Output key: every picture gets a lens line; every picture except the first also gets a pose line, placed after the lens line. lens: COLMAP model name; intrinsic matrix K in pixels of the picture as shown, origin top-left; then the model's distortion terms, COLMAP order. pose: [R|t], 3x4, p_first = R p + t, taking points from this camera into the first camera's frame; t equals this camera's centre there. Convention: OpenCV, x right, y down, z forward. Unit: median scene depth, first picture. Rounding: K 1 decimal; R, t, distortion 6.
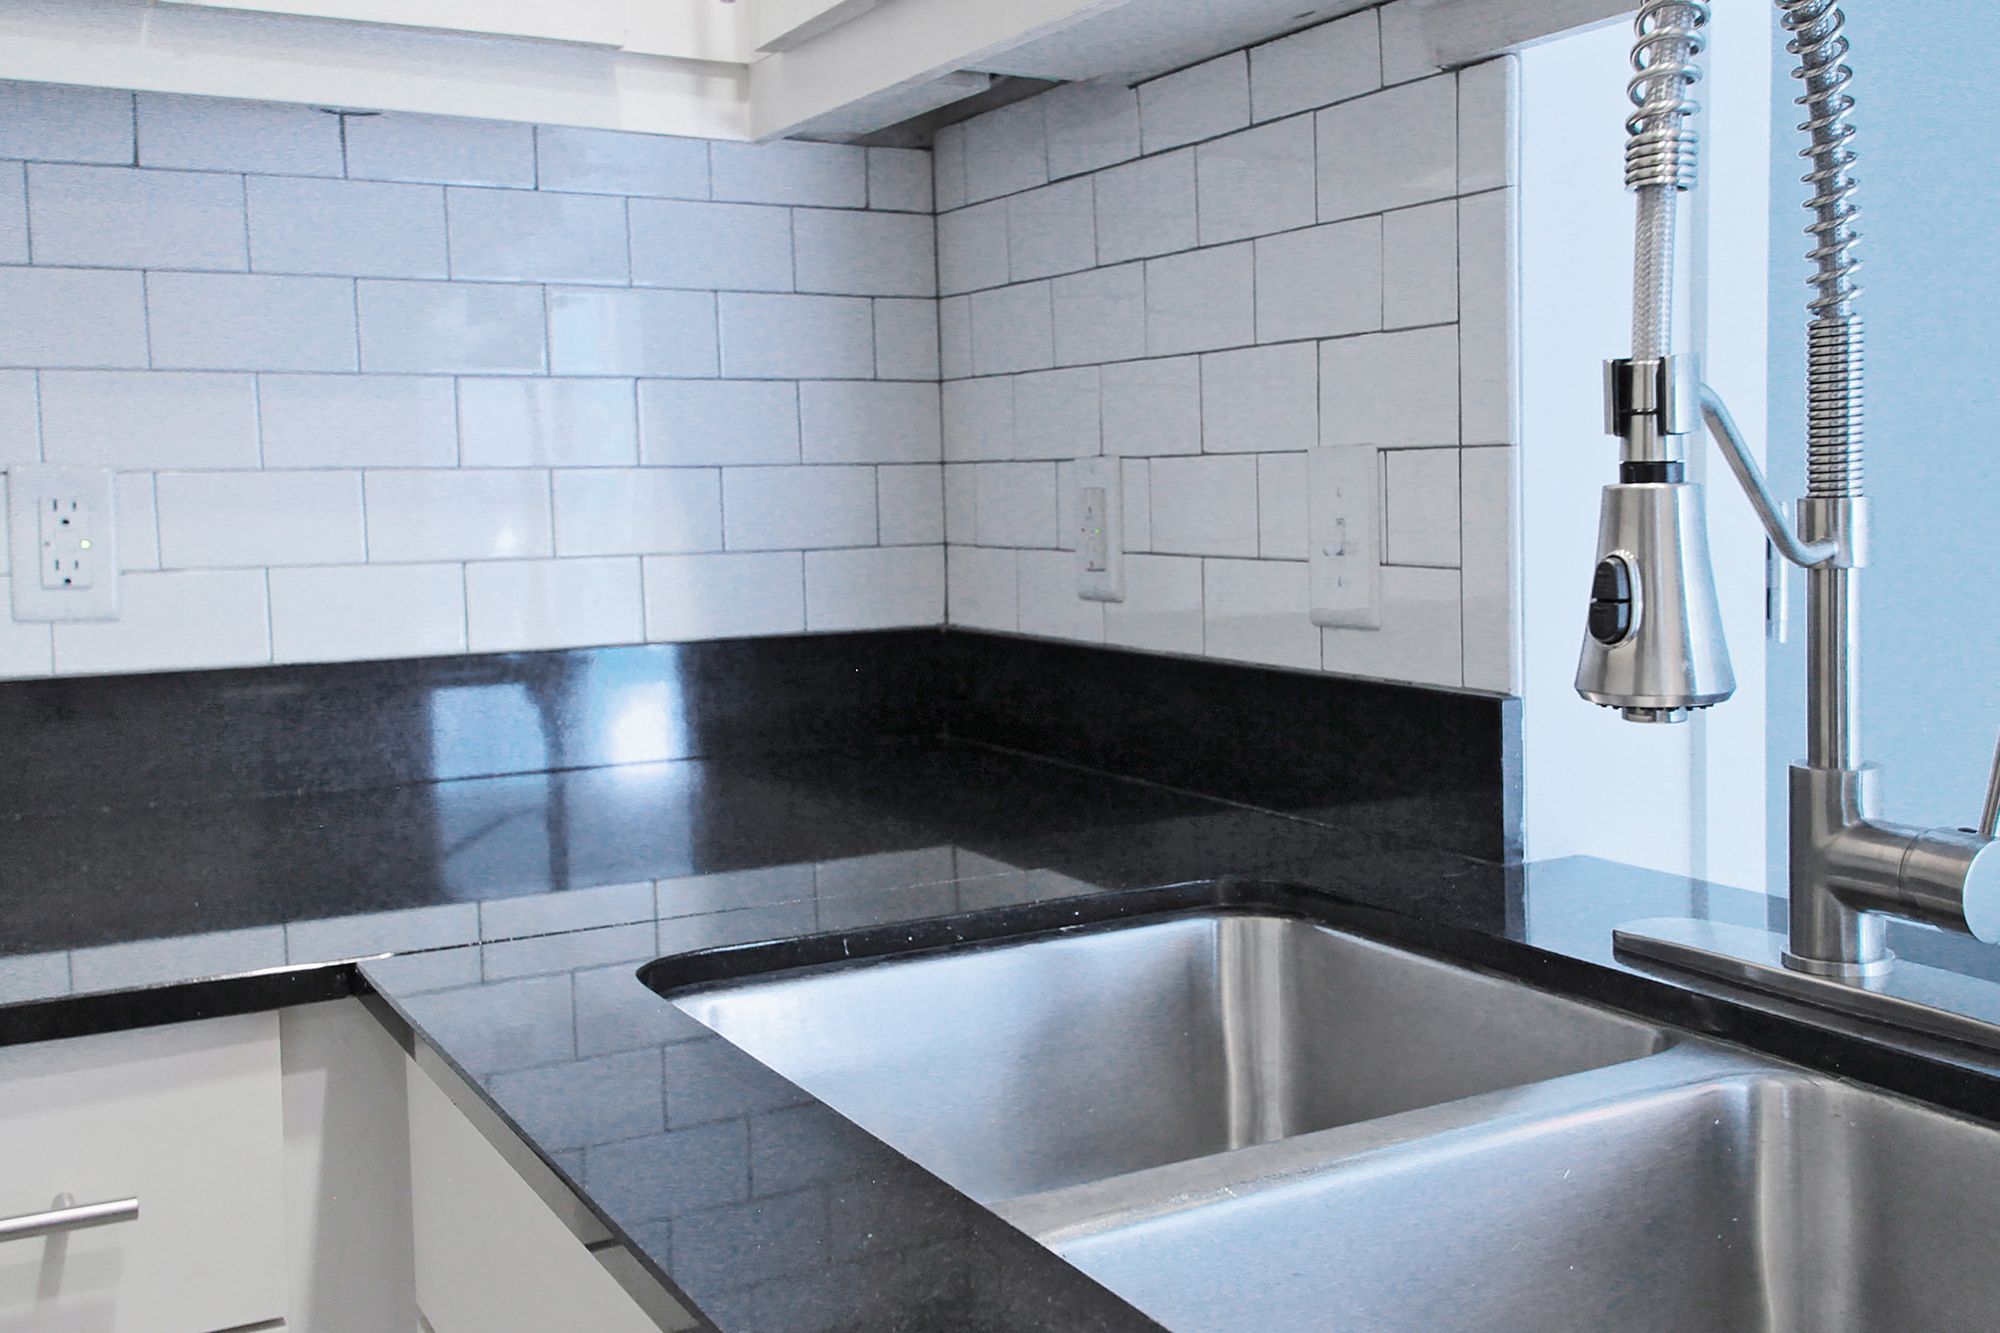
lens RADIAL K [[1943.3, 0, 1000.0], [0, 1943.3, 666.5], [0, 0, 1]] dist [-0.000710, -0.000549]
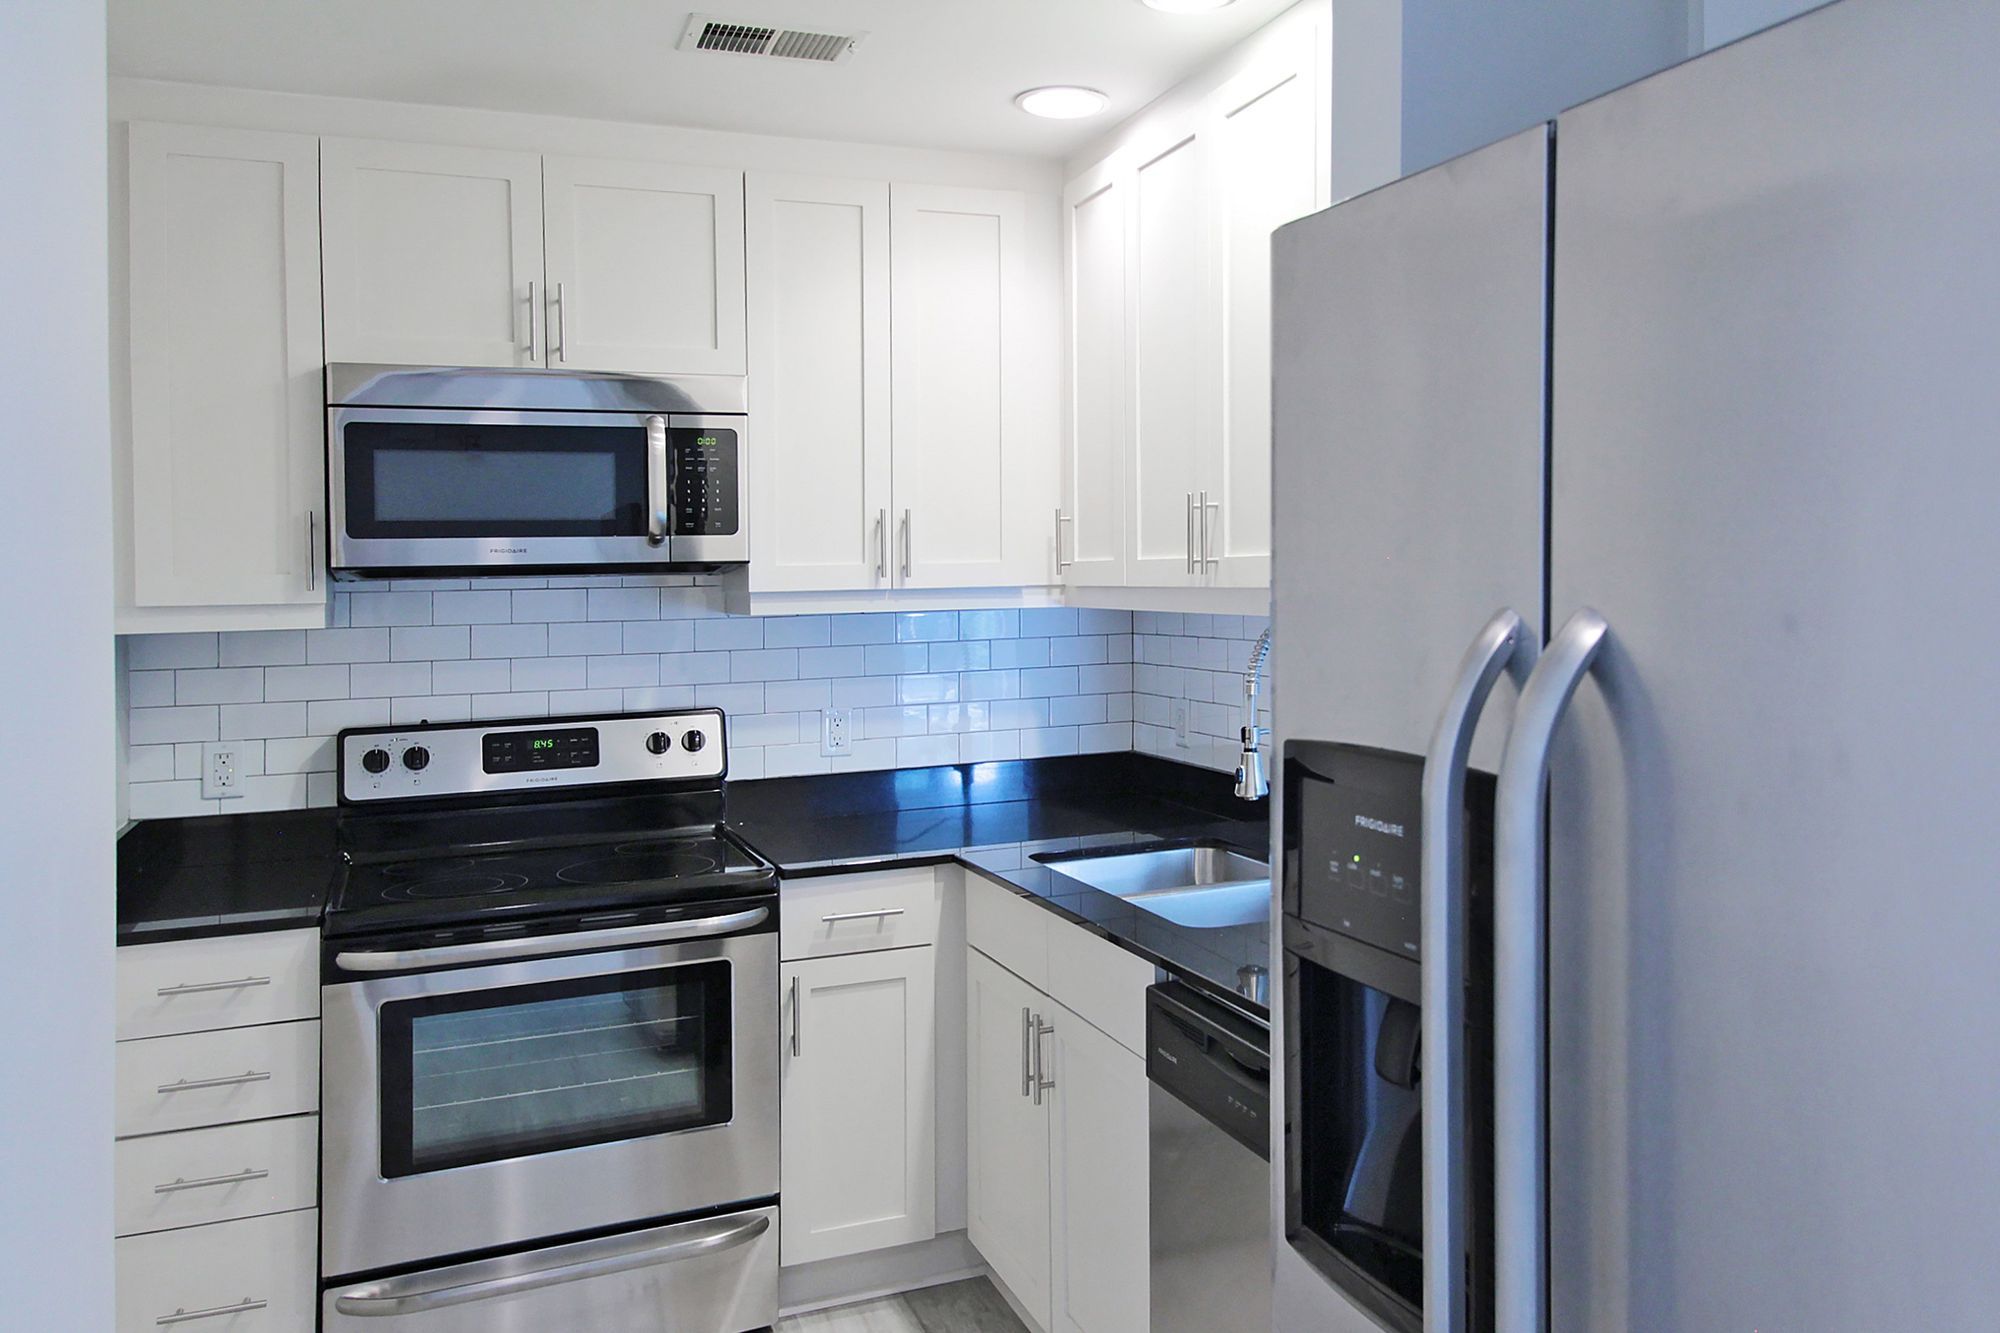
lens RADIAL K [[1535.5, 0, 1000.0], [0, 1535.5, 666.5], [0, 0, 1]] dist [-0.000356, 0.000945]
pose [[0.987405, 0.024700, -0.156276, 0.189345], [-0.029504, 0.999158, -0.028493, -0.110844], [0.155440, 0.032745, 0.987302, -1.821745]]
